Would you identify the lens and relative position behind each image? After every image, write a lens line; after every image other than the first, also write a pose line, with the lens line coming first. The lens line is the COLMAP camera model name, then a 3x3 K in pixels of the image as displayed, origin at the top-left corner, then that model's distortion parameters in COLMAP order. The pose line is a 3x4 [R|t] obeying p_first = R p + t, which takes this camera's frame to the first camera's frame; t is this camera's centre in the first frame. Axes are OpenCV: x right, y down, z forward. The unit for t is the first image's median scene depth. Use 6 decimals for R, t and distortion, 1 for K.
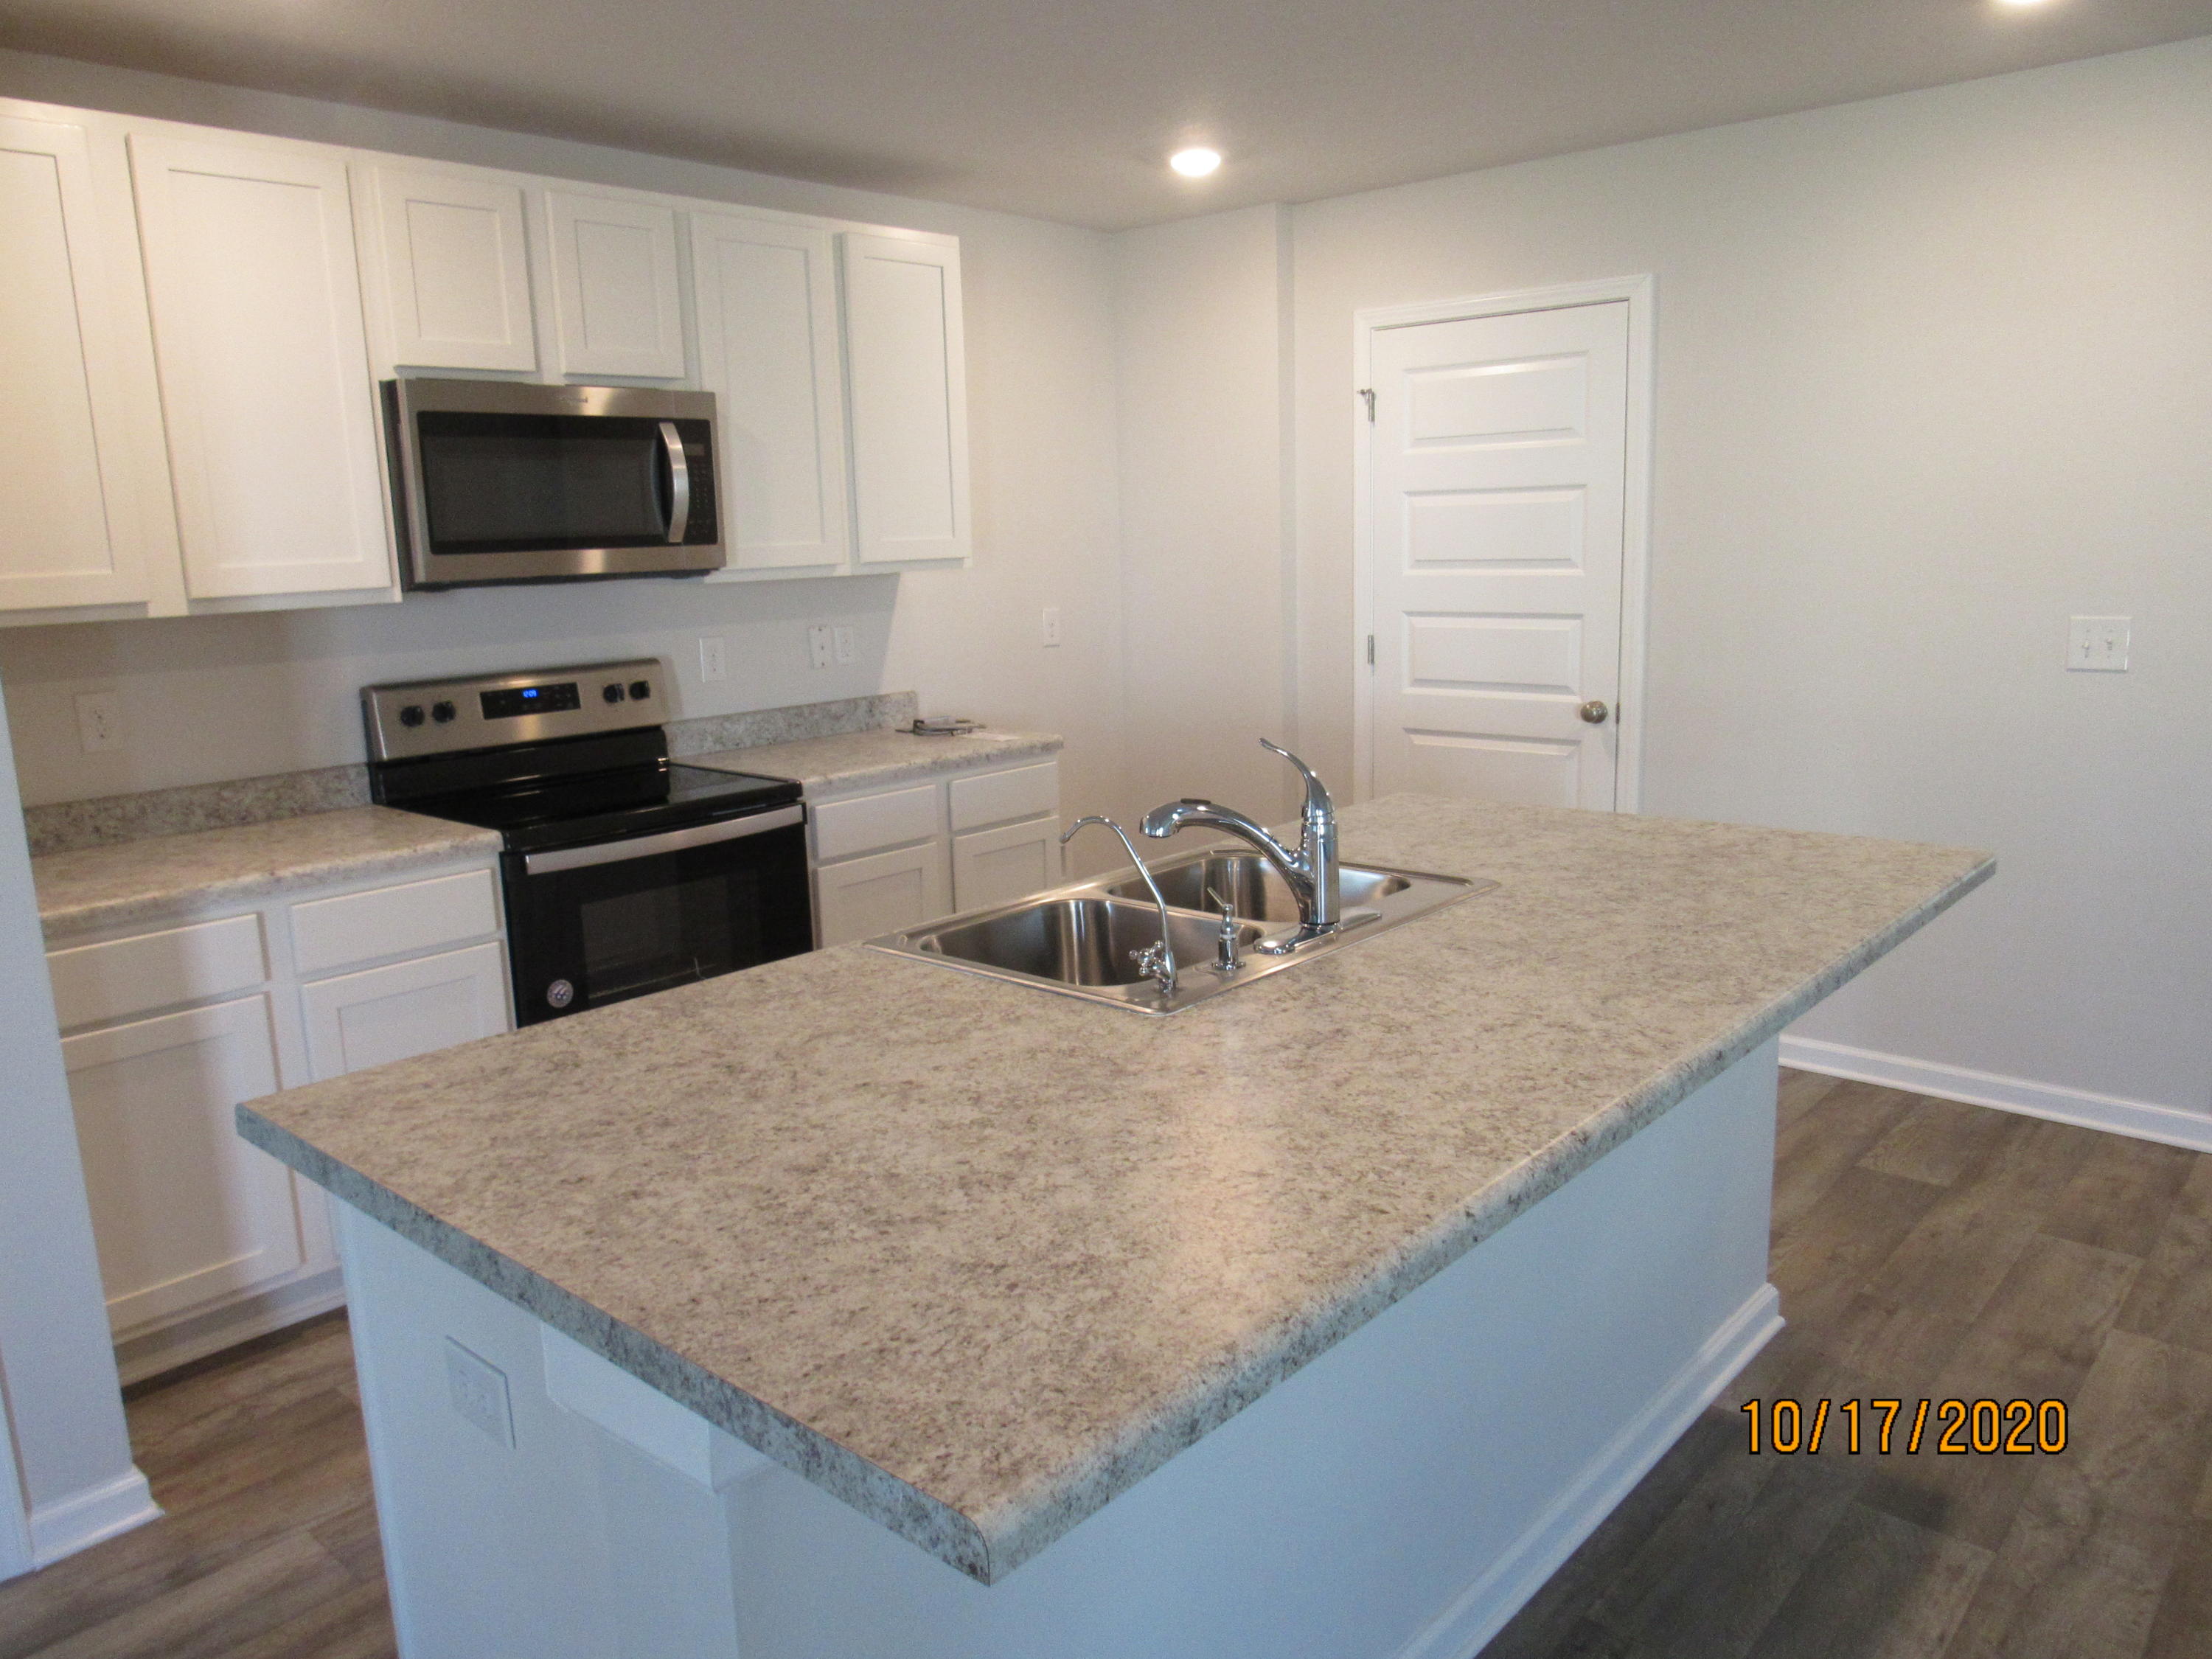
lens RADIAL K [[1581.3, 0, 1106.0], [0, 1581.3, 829.5], [0, 0, 1]] dist [-0.018841, 0.003724]
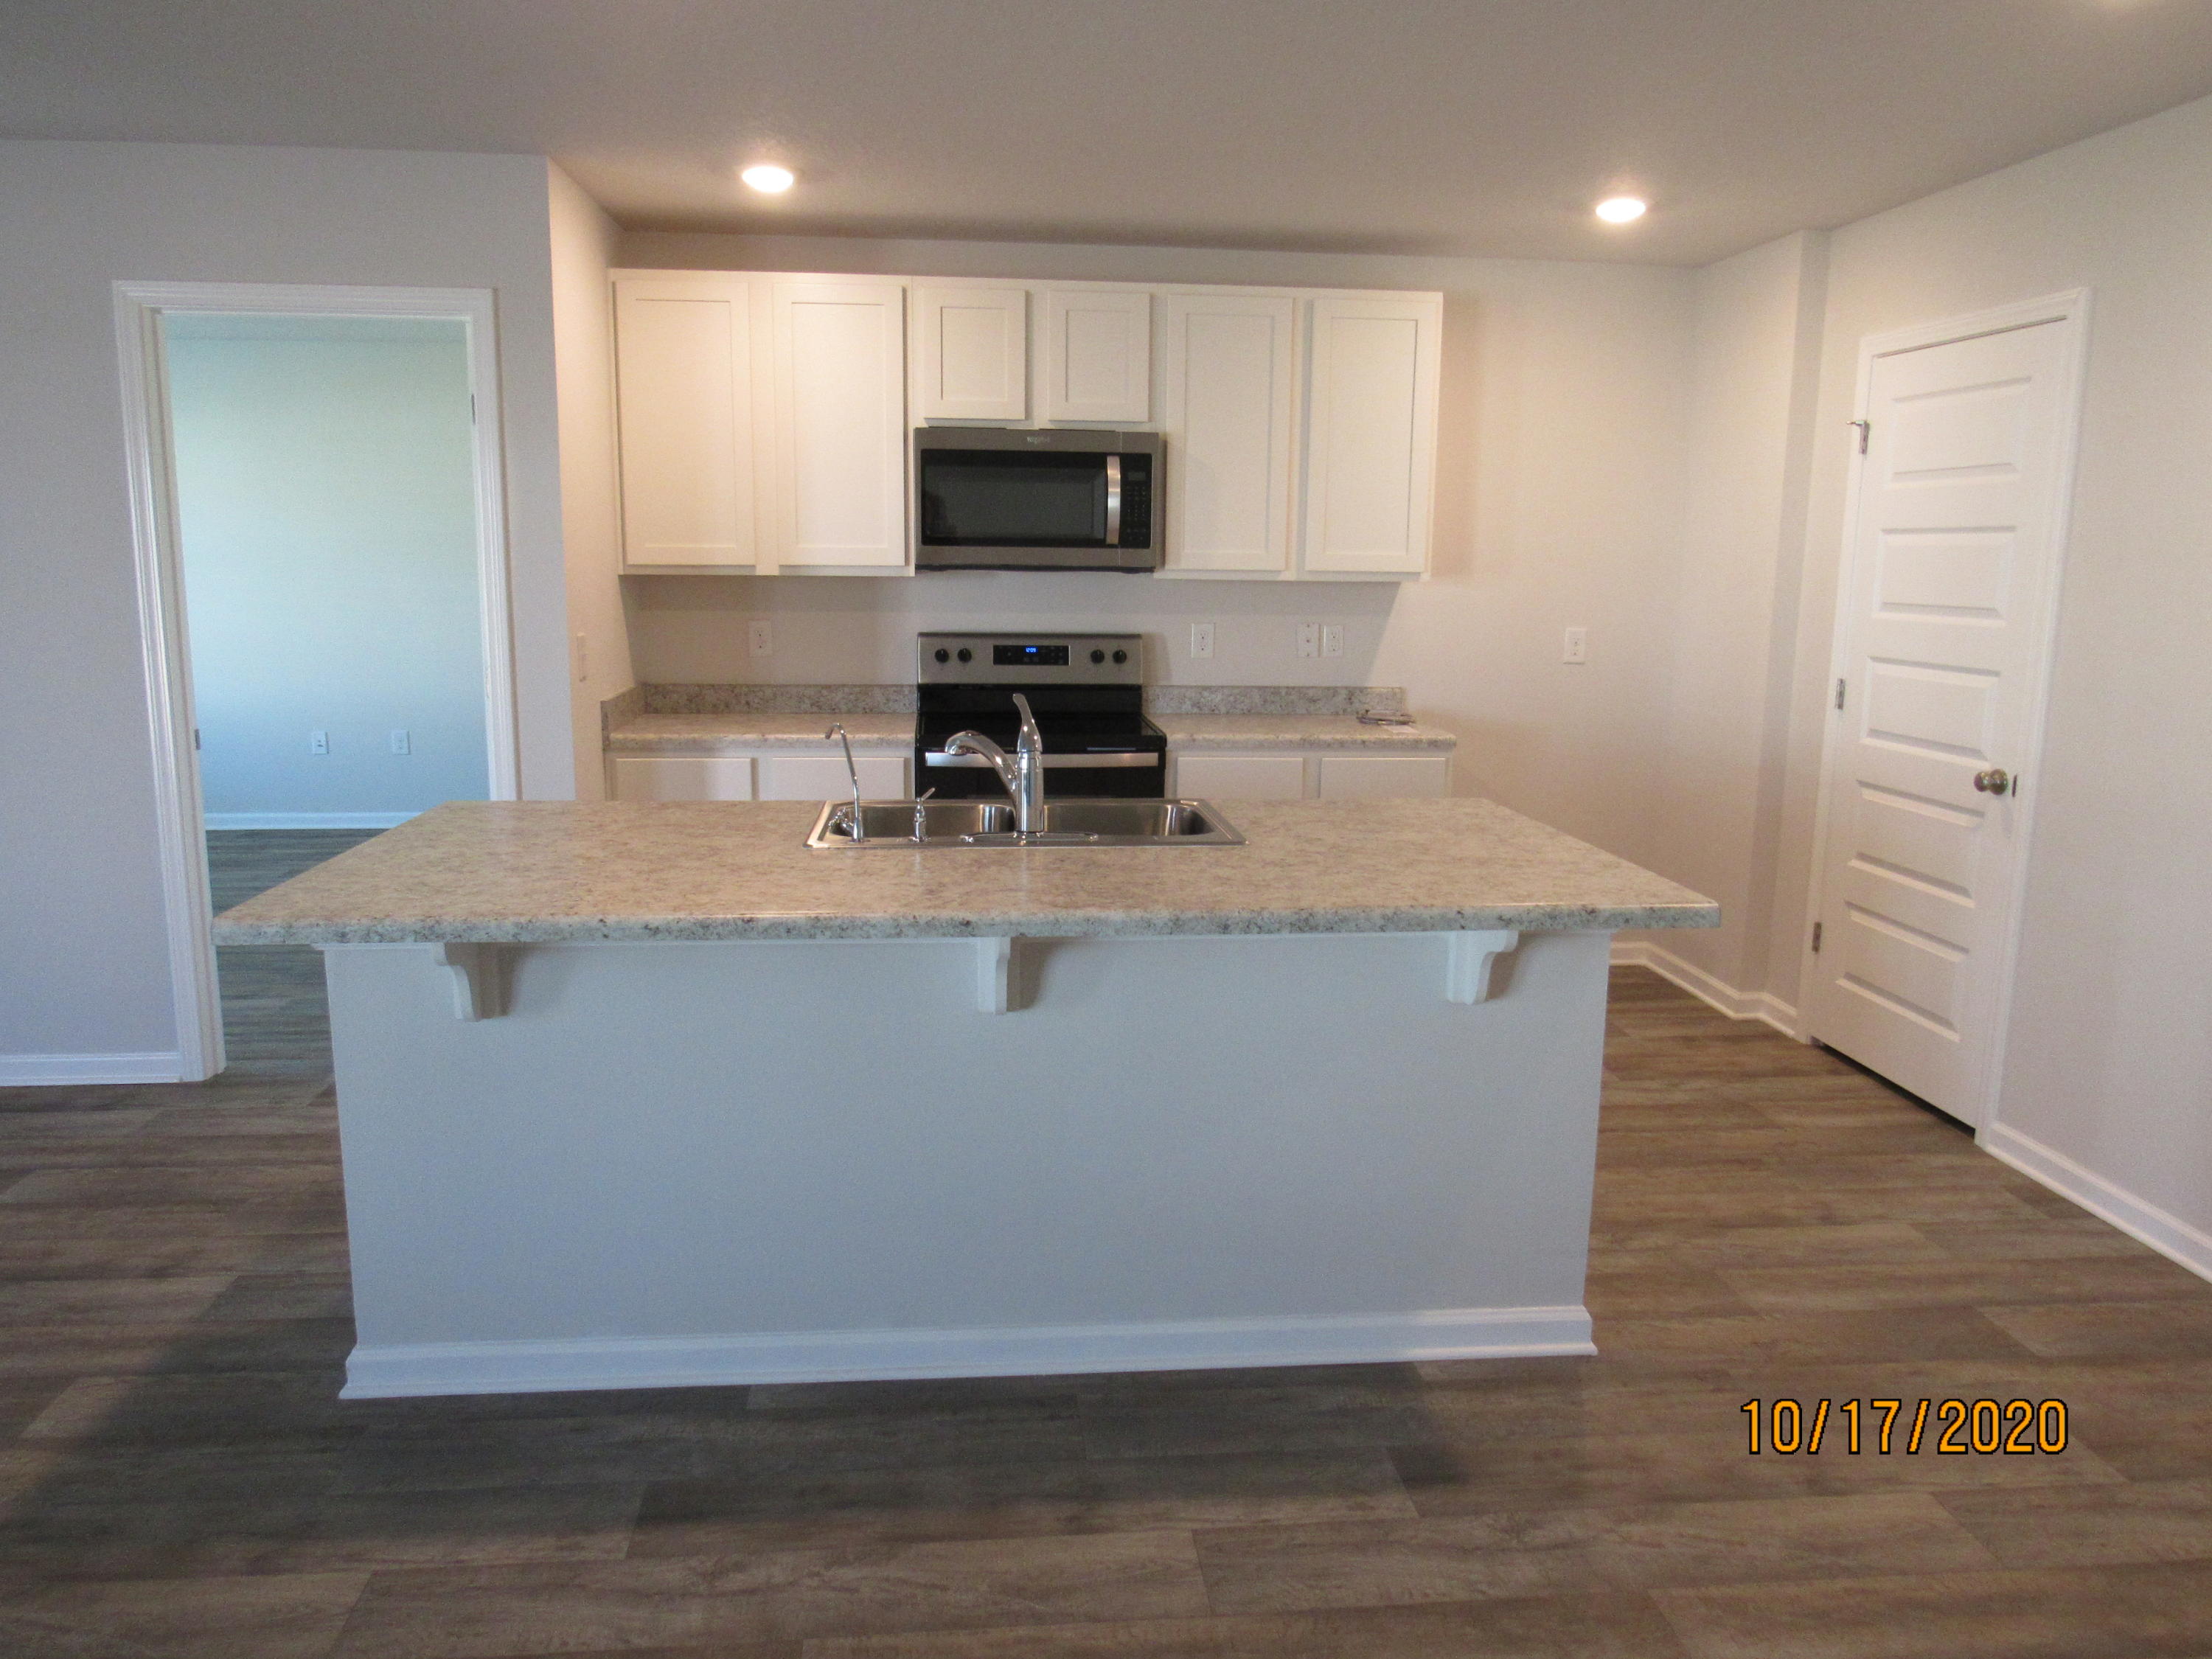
lens RADIAL K [[1581.3, 0, 1106.0], [0, 1581.3, 829.5], [0, 0, 1]] dist [-0.018841, 0.003724]
pose [[0.741202, 0.157972, -0.652429, 0.614644], [-0.163366, 0.985144, 0.052936, -0.015354], [0.651099, 0.067348, 0.755998, 0.005730]]
